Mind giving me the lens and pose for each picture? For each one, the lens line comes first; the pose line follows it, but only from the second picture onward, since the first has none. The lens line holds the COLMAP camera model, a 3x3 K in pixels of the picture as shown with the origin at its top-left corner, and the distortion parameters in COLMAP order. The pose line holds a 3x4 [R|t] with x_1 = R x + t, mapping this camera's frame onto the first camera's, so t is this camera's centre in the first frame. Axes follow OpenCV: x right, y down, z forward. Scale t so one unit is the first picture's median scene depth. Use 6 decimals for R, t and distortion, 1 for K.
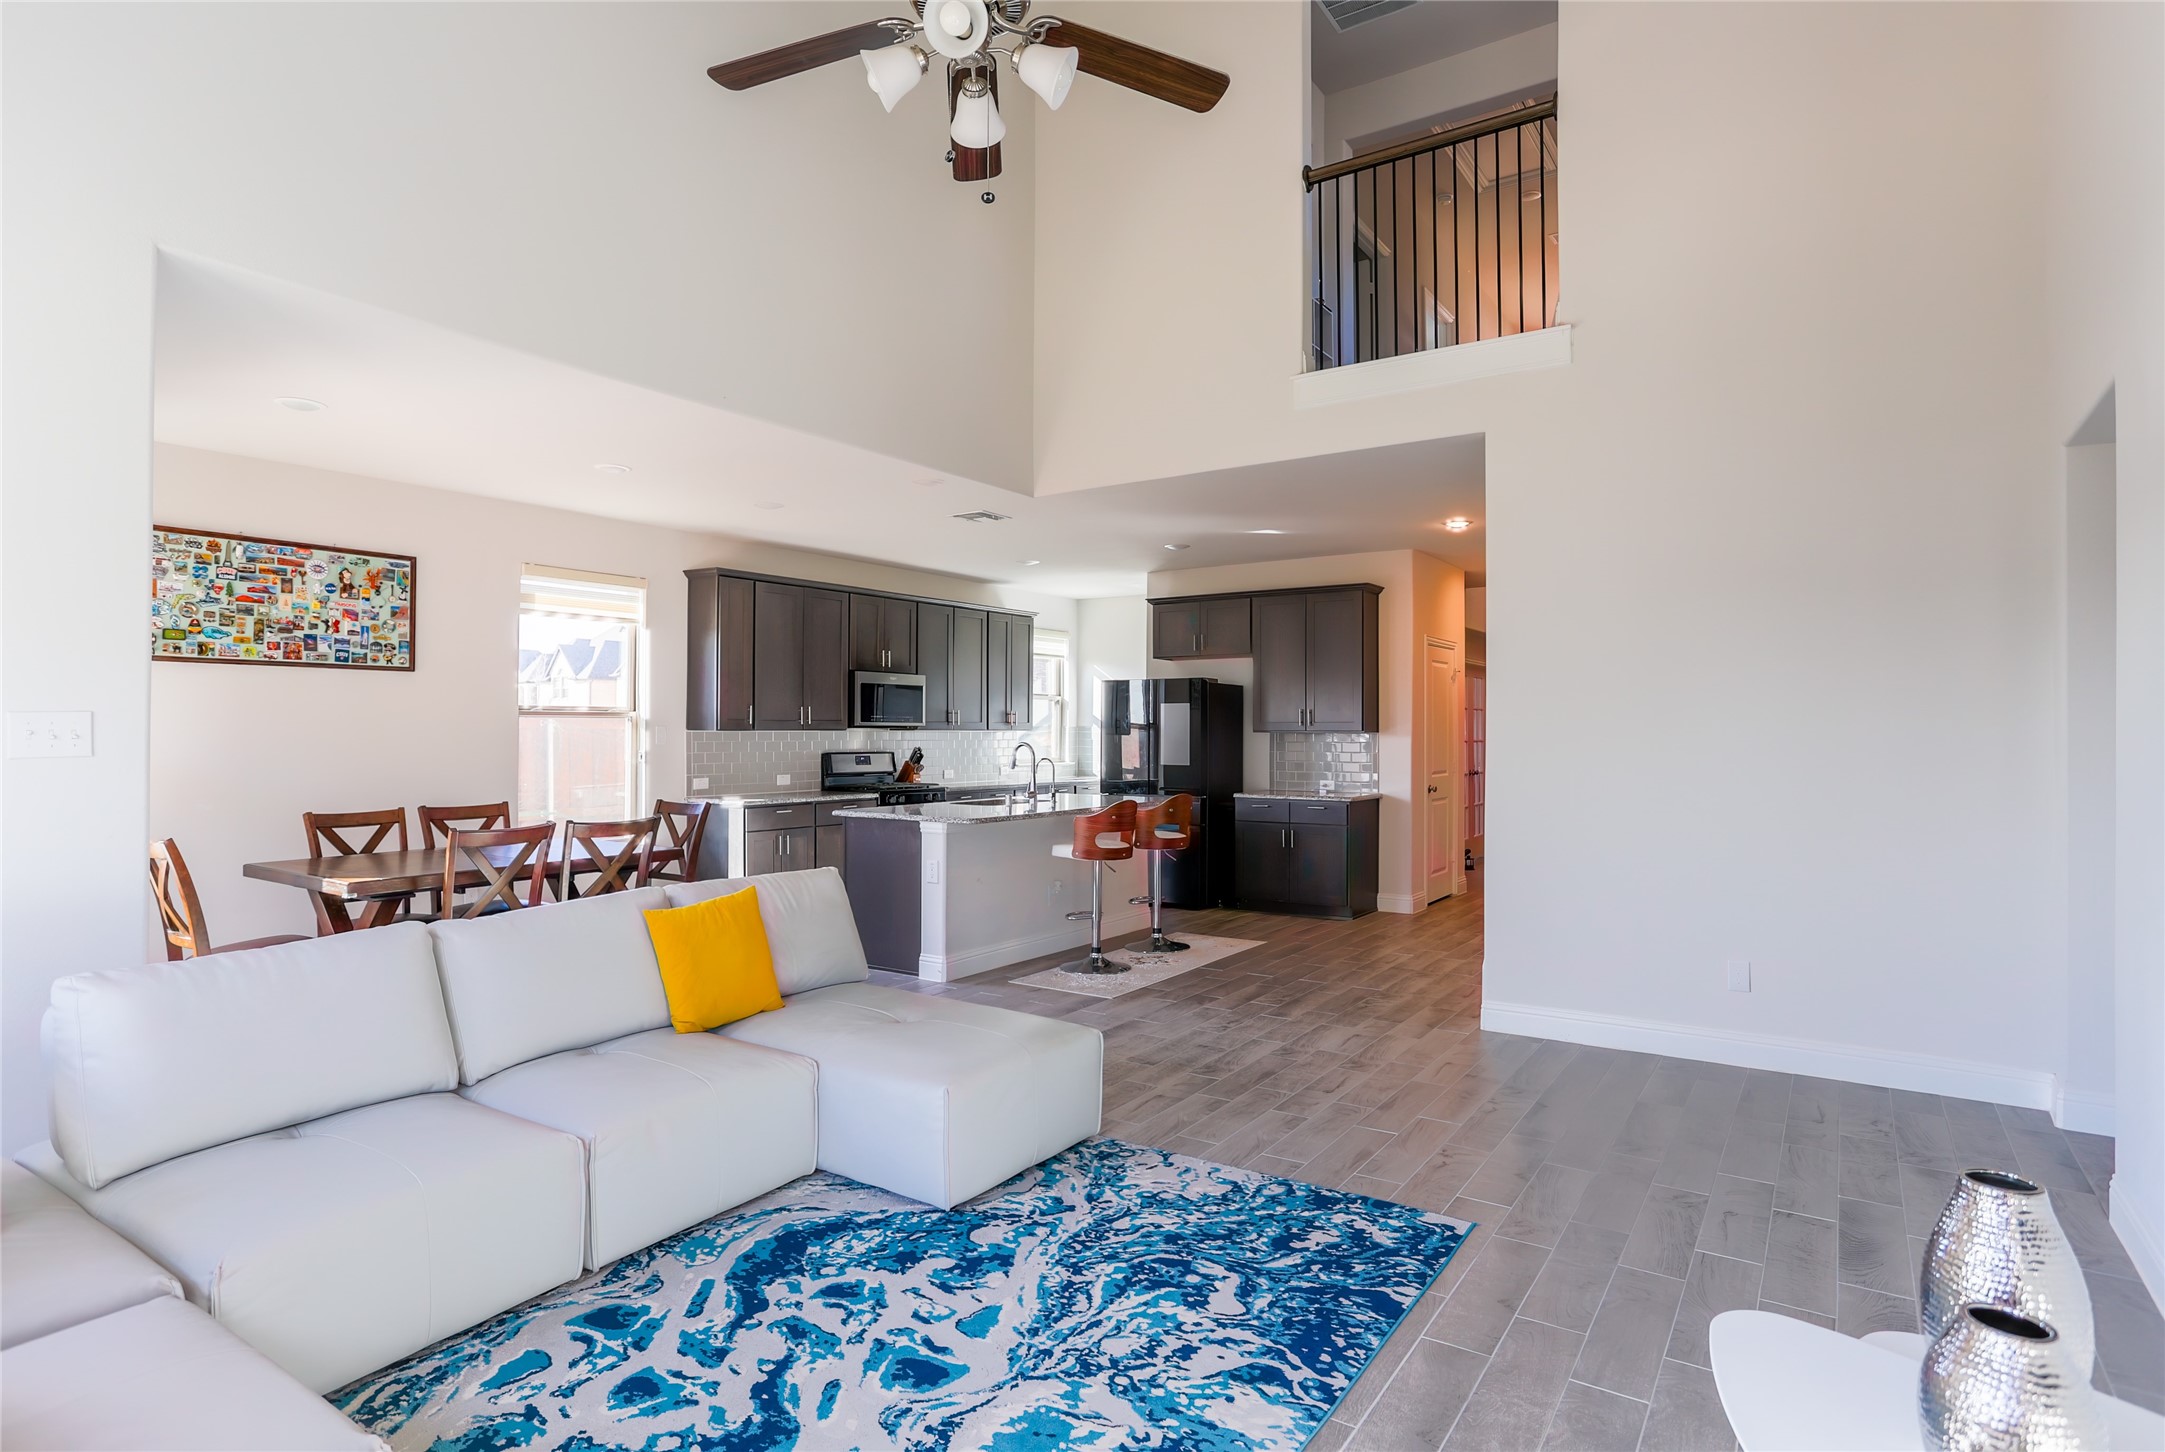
lens RADIAL K [[1137.0, 0, 1082.5], [0, 1137.0, 726.0], [0, 0, 1]] dist [-0.066836, 0.052095]
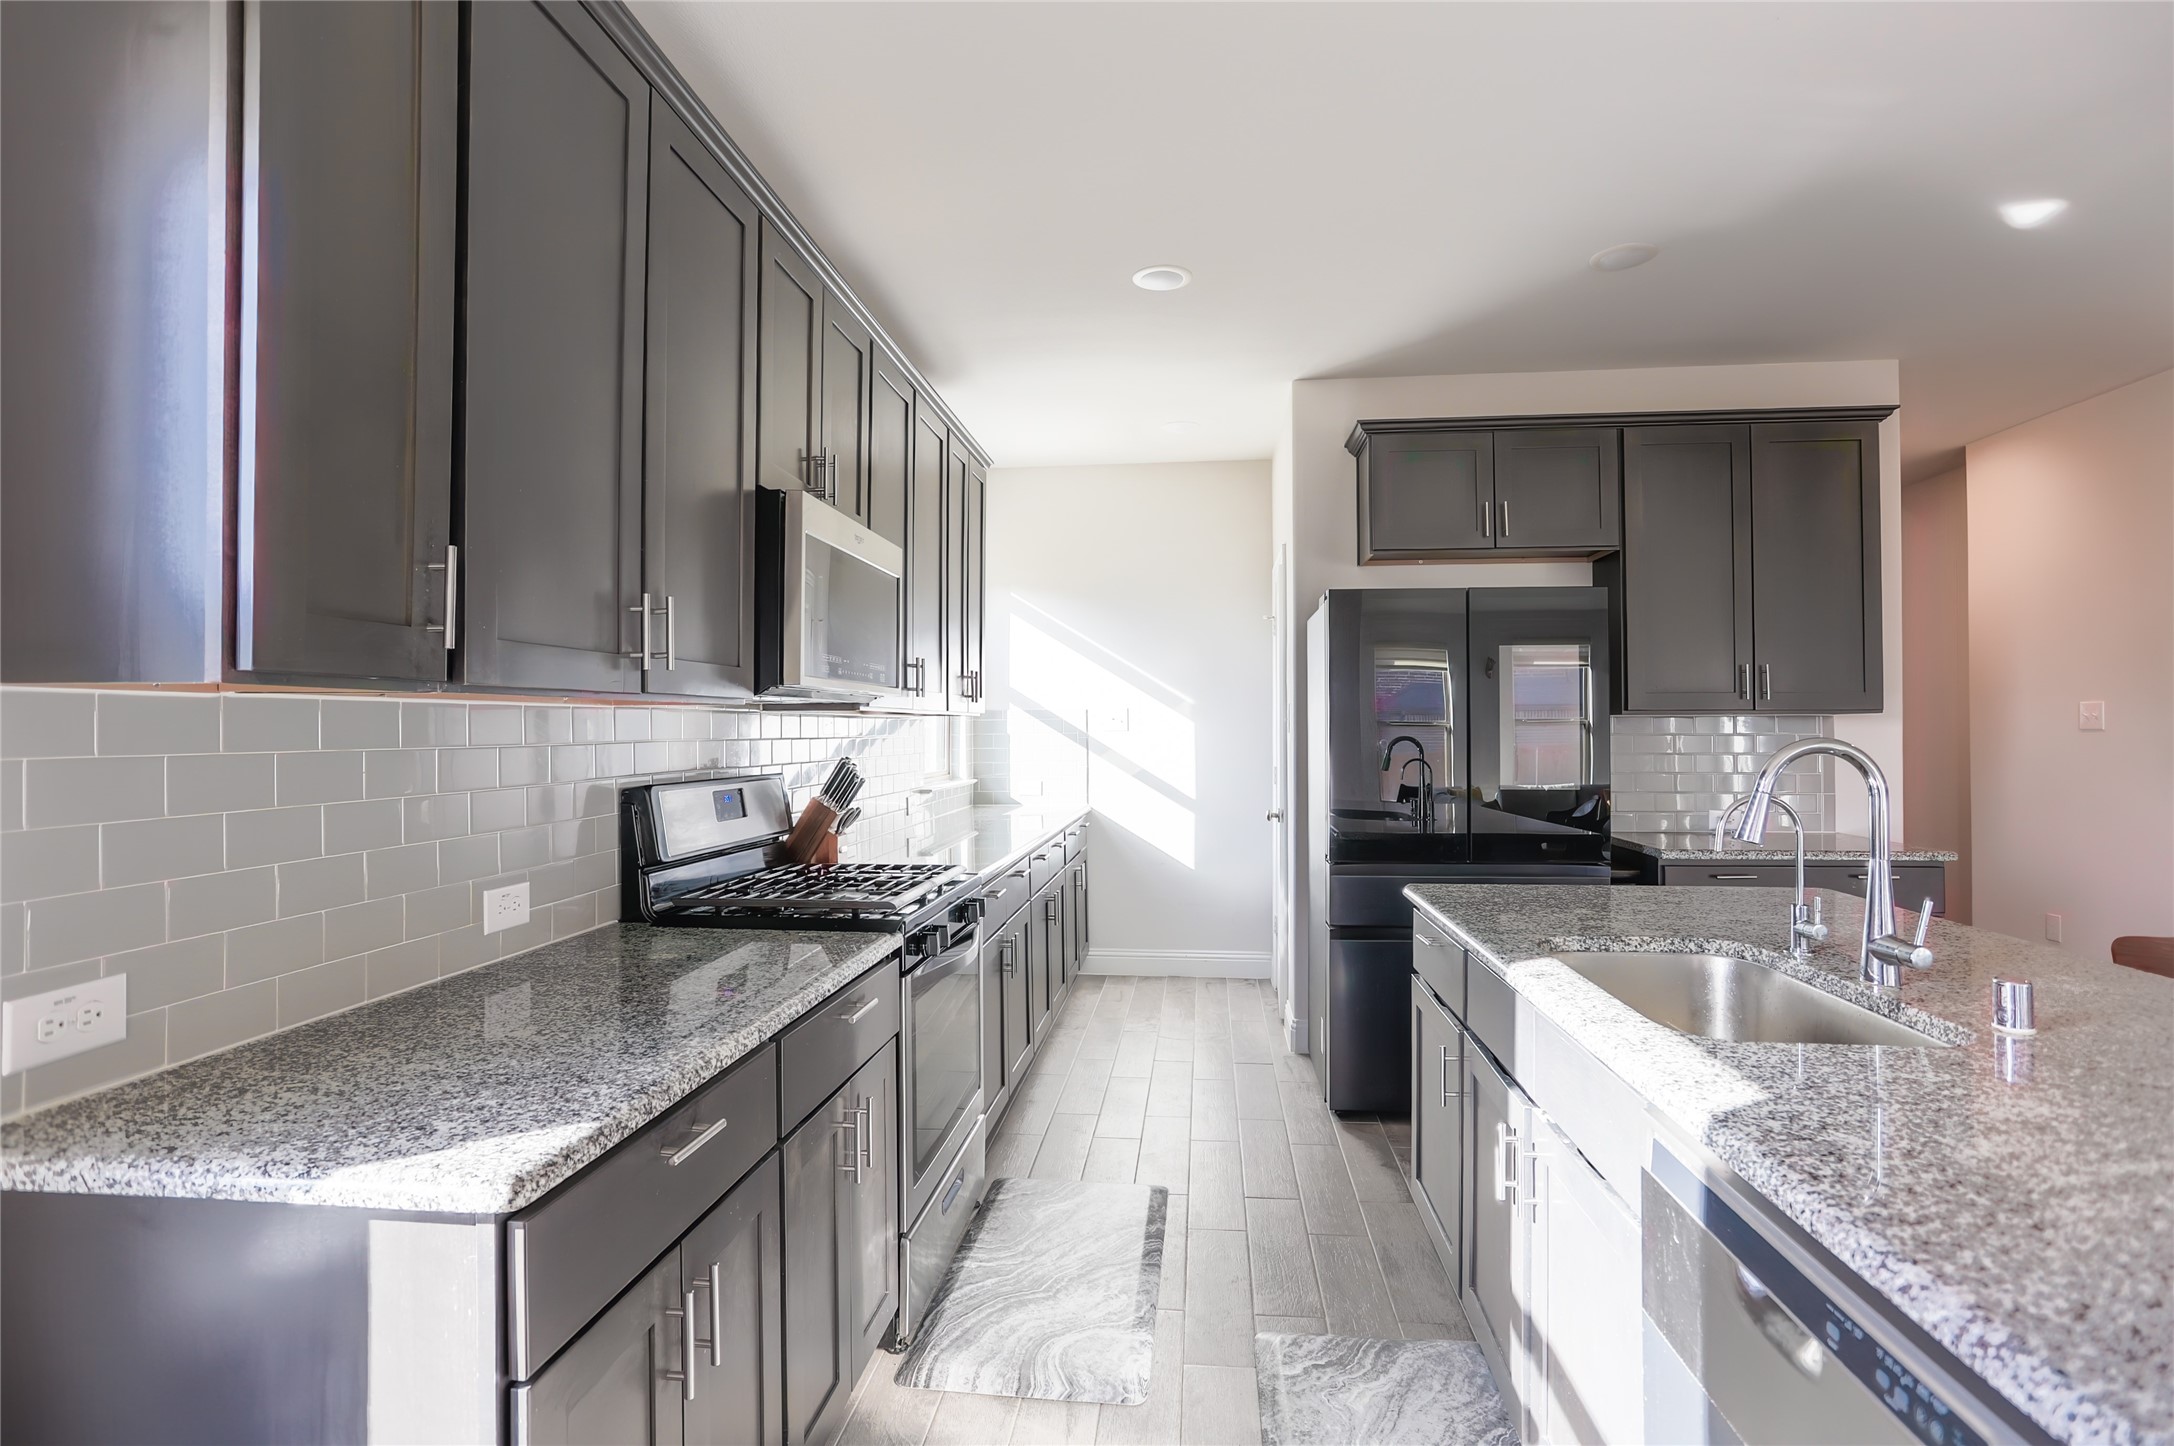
lens RADIAL K [[1054.4, 0, 1087.0], [0, 1054.4, 723.0], [0, 0, 1]] dist [-0.053909, 0.028266]
pose [[0.881828, -0.005712, 0.471537, -0.396967], [0.006183, 0.999981, 0.000549, 0.013549], [-0.471531, 0.002431, 0.881846, 1.145088]]
